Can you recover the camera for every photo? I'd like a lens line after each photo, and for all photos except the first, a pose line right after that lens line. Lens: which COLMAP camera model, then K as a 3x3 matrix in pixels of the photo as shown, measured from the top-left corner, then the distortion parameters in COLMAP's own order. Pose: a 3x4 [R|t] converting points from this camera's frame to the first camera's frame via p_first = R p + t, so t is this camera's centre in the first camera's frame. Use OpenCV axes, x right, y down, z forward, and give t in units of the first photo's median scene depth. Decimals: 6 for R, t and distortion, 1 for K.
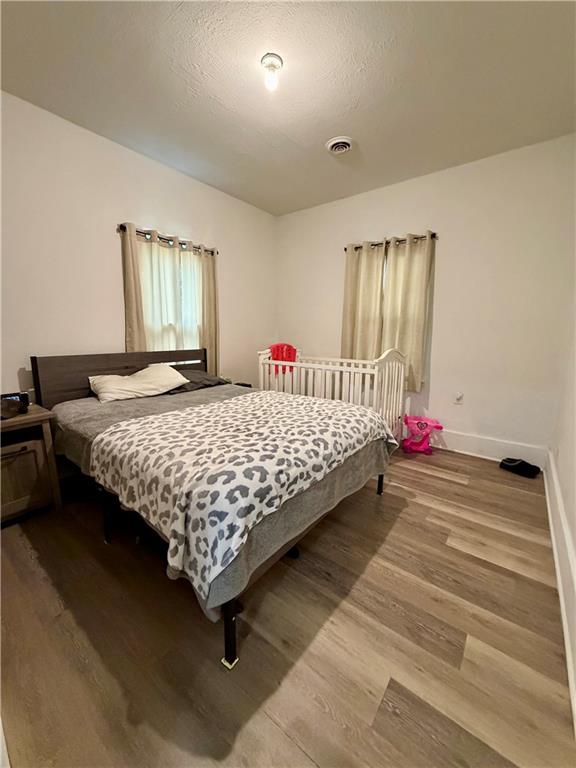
lens RADIAL K [[305.3, 0, 287.6], [0, 305.3, 384.3], [0, 0, 1]] dist [0.003872, -0.000312]
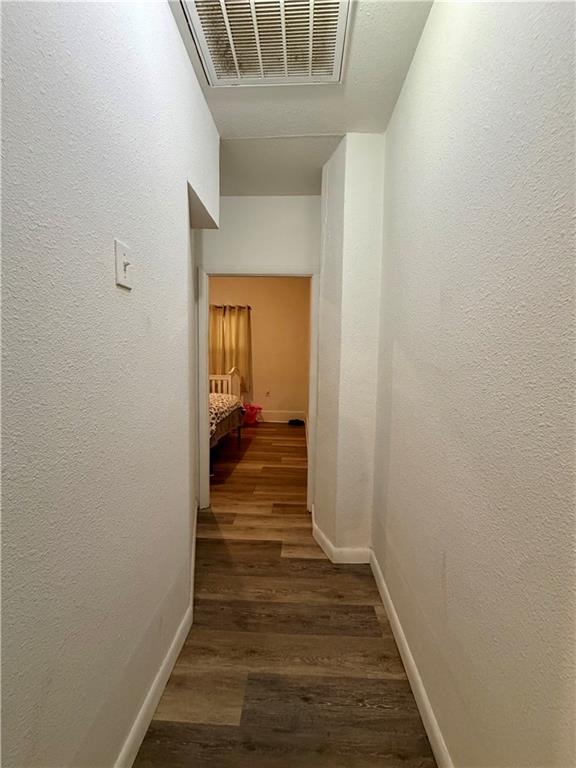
lens RADIAL K [[305.3, 0, 288.0], [0, 305.3, 384.7], [0, 0, 1]] dist [0.003872, -0.000312]
pose [[0.814612, -0.031600, 0.579144, -0.410487], [0.082082, 0.994746, -0.061177, 0.113572], [-0.574168, 0.097373, 0.812926, -0.588408]]
